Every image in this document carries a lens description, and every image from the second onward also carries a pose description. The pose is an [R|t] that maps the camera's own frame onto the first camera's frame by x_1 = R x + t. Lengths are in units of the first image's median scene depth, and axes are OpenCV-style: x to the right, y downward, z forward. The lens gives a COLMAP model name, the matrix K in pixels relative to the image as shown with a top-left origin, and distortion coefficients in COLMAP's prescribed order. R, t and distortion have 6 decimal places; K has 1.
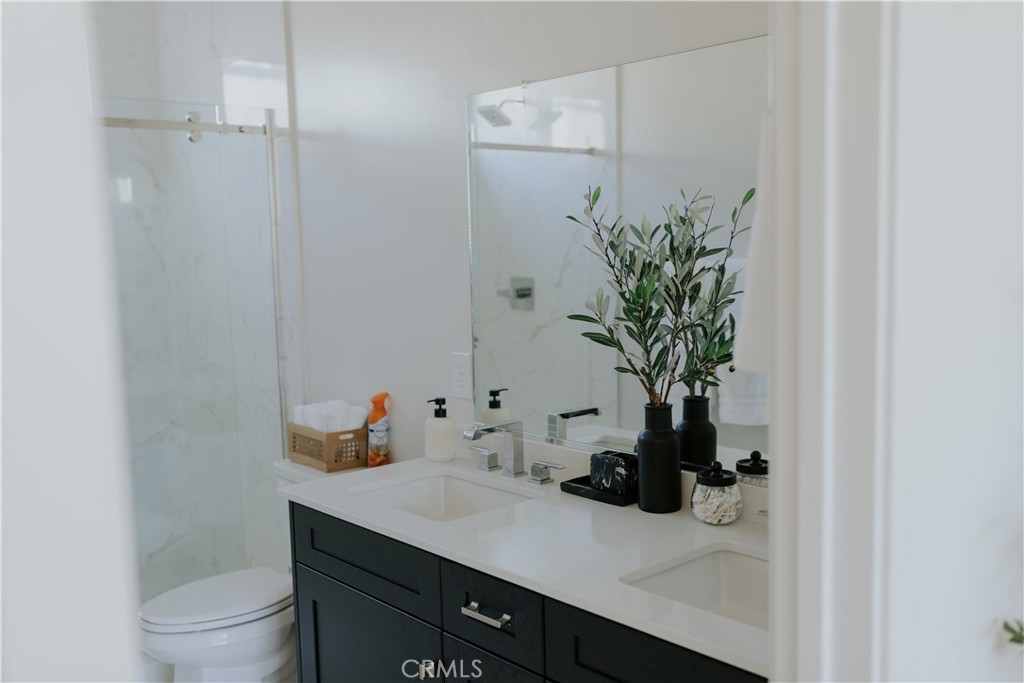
lens RADIAL K [[962.0, 0, 512.0], [0, 962.0, 341.5], [0, 0, 1]] dist [0.005869, -0.007901]
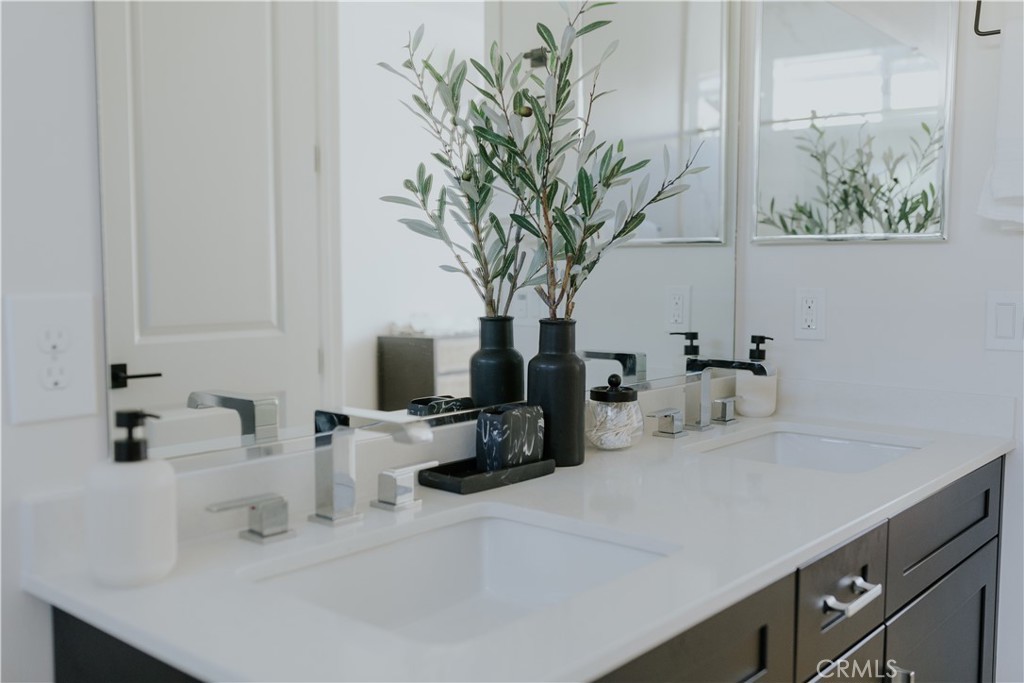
lens RADIAL K [[962.0, 0, 512.0], [0, 962.0, 341.5], [0, 0, 1]] dist [0.005869, -0.007901]
pose [[0.982540, -0.002449, 0.186033, 0.019520], [-0.020273, 0.992549, 0.120144, -0.007310], [-0.184941, -0.121818, 0.975170, 0.227714]]
